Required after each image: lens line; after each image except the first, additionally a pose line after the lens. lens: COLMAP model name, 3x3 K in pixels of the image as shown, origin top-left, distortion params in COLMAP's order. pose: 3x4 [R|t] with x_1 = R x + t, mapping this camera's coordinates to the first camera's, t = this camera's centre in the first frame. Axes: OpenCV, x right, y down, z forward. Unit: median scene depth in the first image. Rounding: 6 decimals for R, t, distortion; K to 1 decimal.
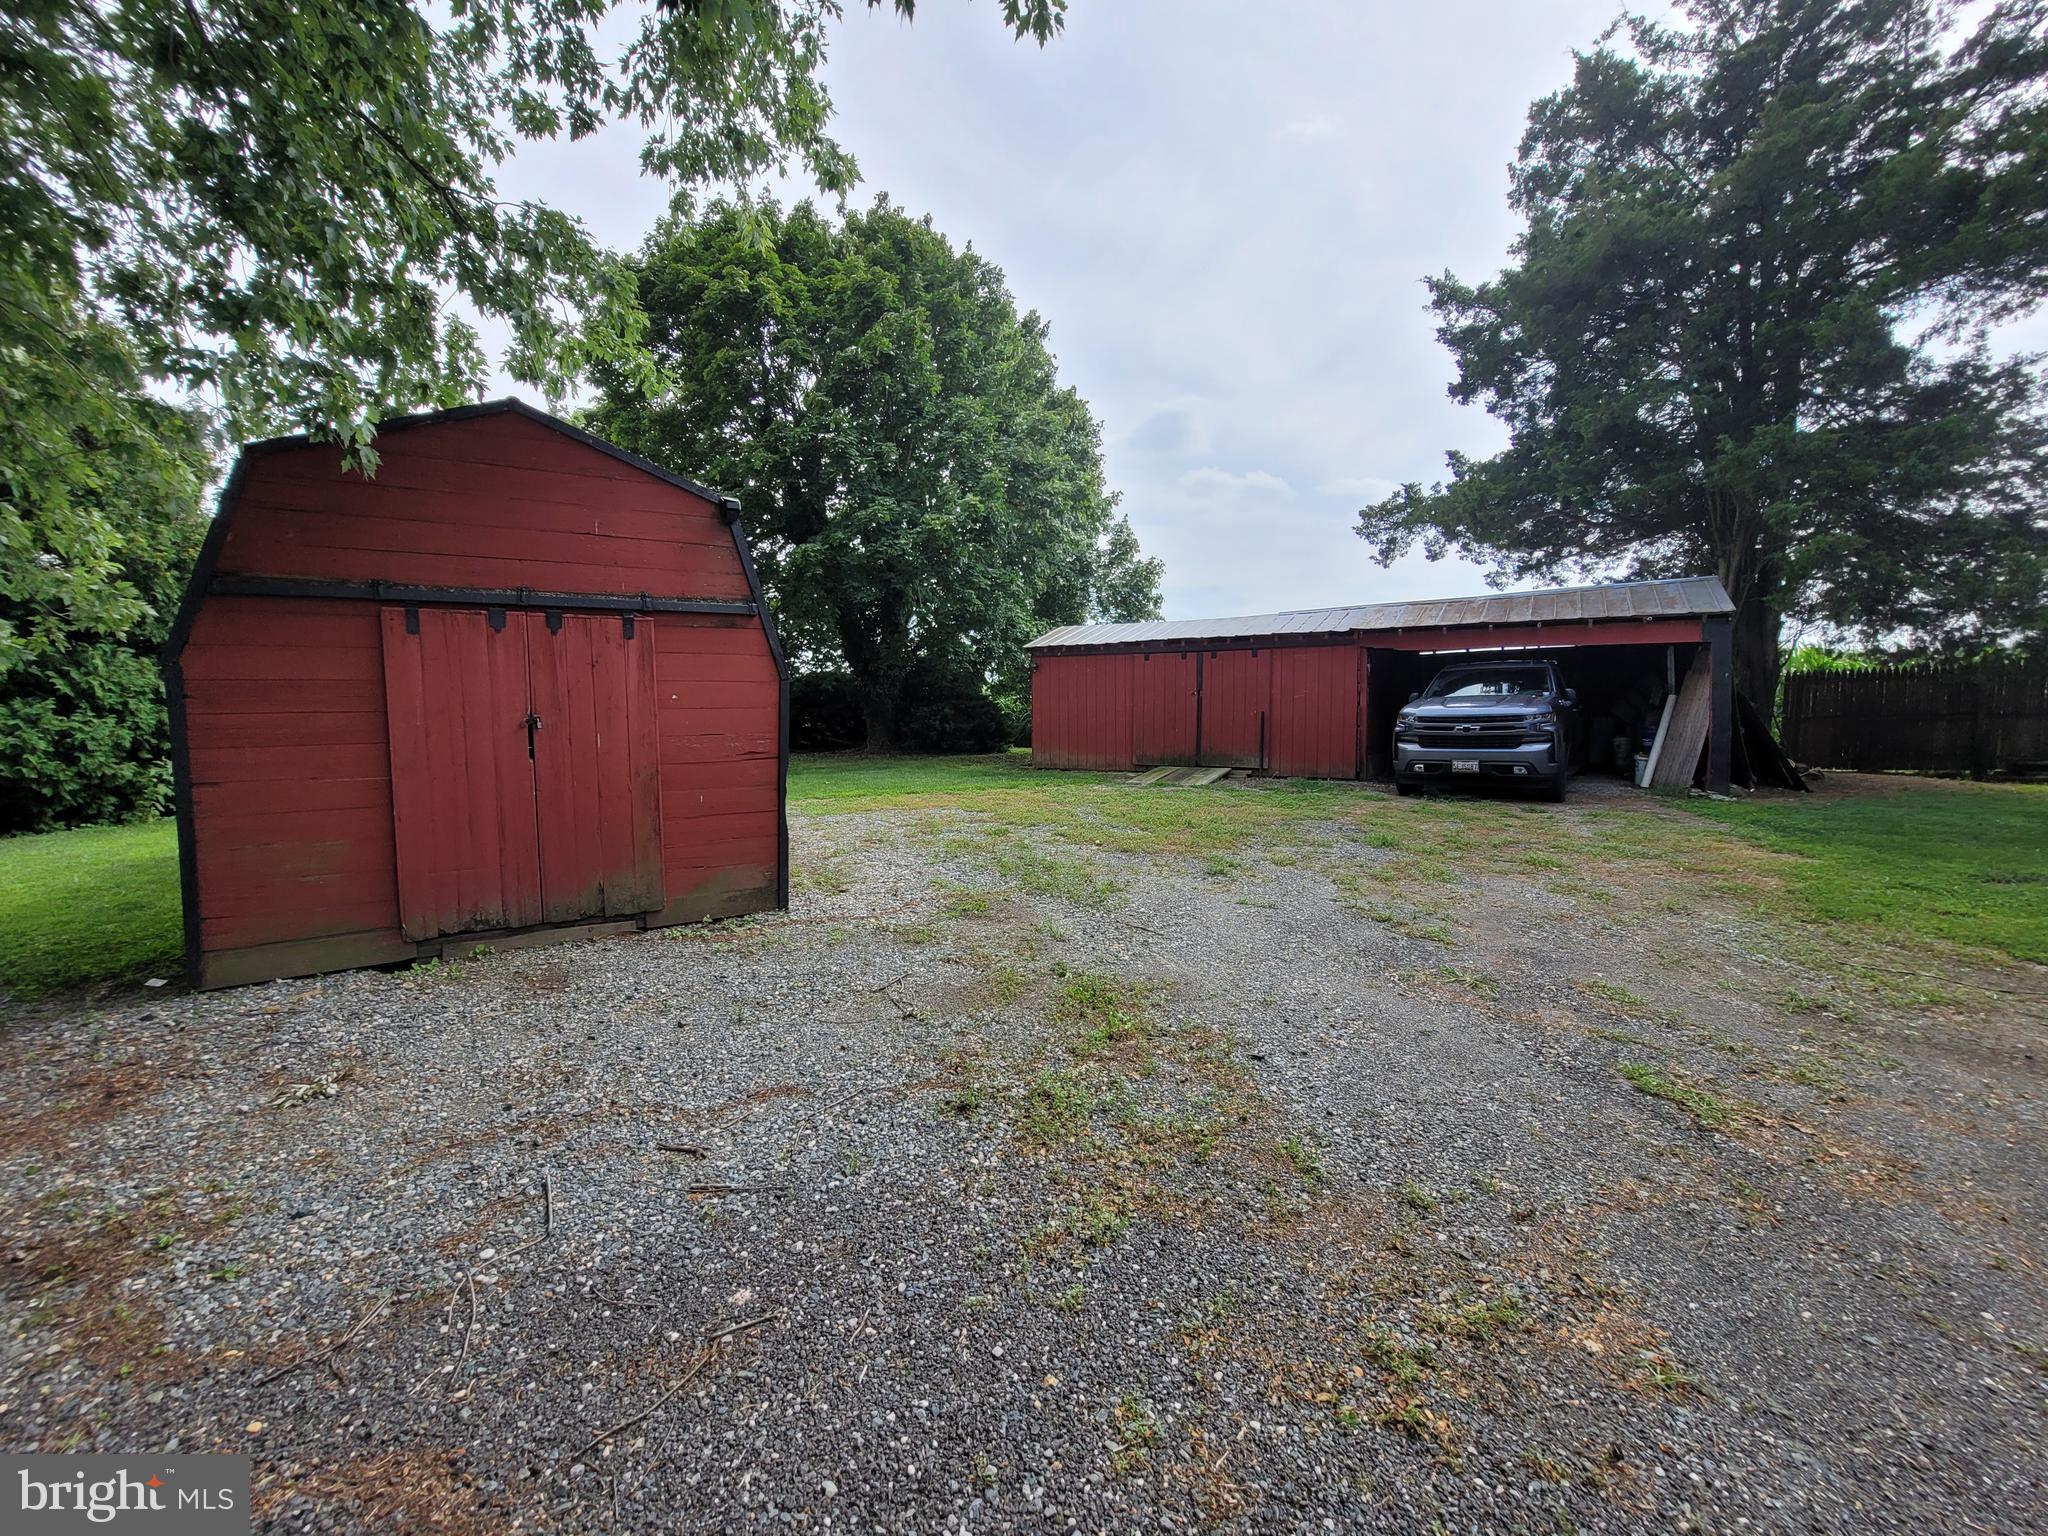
lens RADIAL K [[657.6, 0, 1021.8], [0, 657.6, 749.8], [0, 0, 1]] dist [-0.000753, 0.000024]
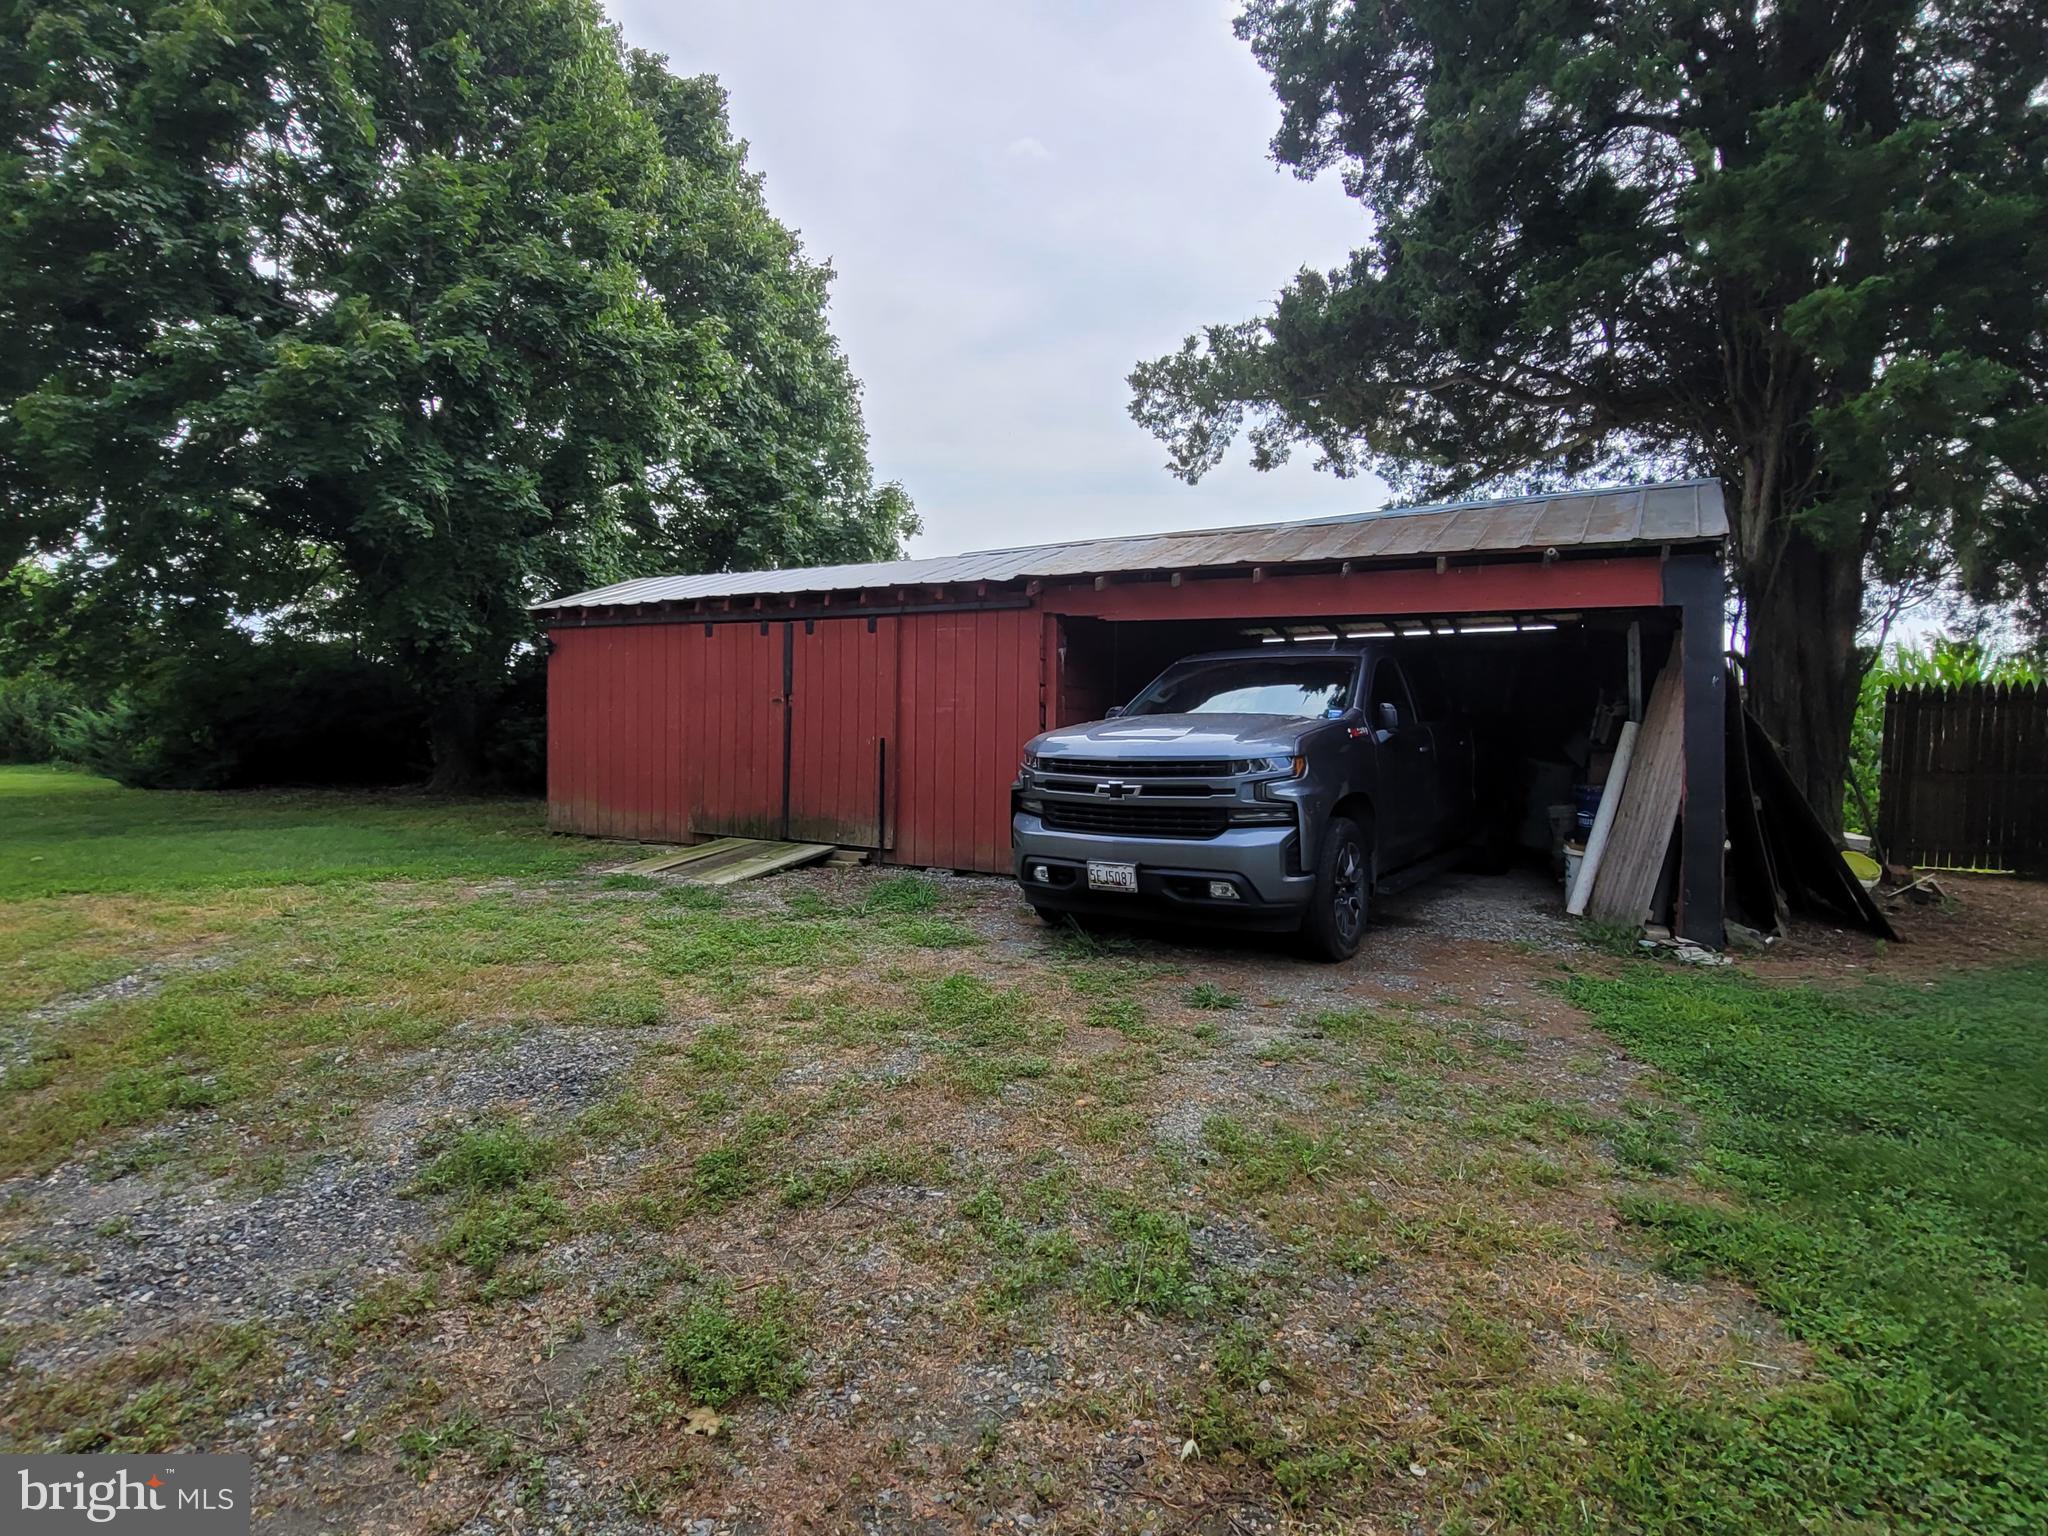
lens RADIAL K [[835.2, 0, 1024.9], [0, 835.2, 763.3], [0, 0, 1]] dist [-0.004208, 0.000583]
pose [[0.999569, 0.020799, 0.020704, 0.504463], [-0.020424, 0.999627, -0.018136, -0.031520], [-0.021073, 0.017705, 0.999621, 0.378154]]
